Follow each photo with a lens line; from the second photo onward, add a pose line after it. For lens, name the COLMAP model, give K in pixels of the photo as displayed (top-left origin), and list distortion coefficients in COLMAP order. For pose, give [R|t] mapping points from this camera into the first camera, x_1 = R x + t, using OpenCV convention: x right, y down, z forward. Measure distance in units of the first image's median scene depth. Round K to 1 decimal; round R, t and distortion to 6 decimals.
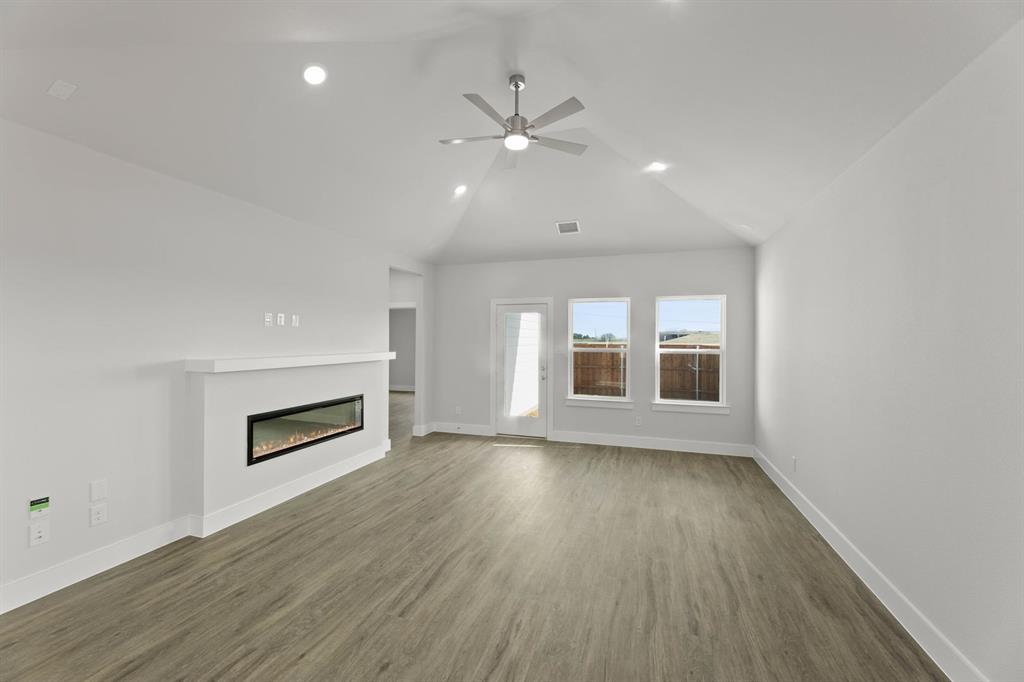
lens RADIAL K [[417.1, 0, 508.7], [0, 417.1, 343.1], [0, 0, 1]] dist [0.010244, 0.000006]
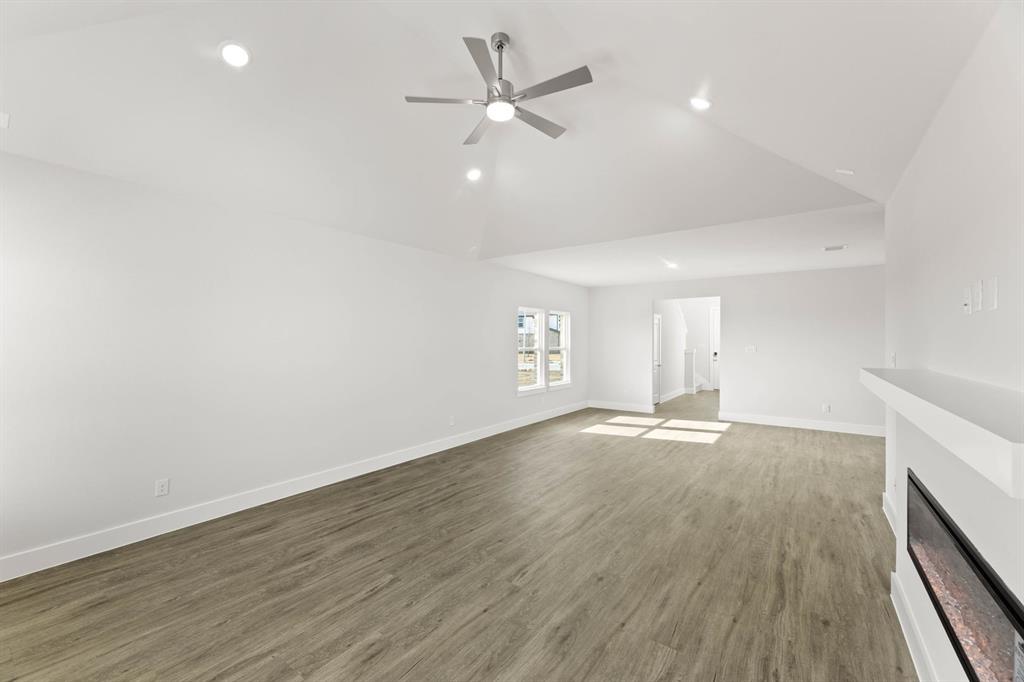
lens RADIAL K [[417.1, 0, 508.7], [0, 417.1, 343.1], [0, 0, 1]] dist [0.010244, 0.000006]
pose [[-0.954940, -0.008500, 0.296678, -0.306170], [-0.004267, 0.999880, 0.014912, -0.019653], [-0.296769, 0.012974, -0.954861, 2.187767]]
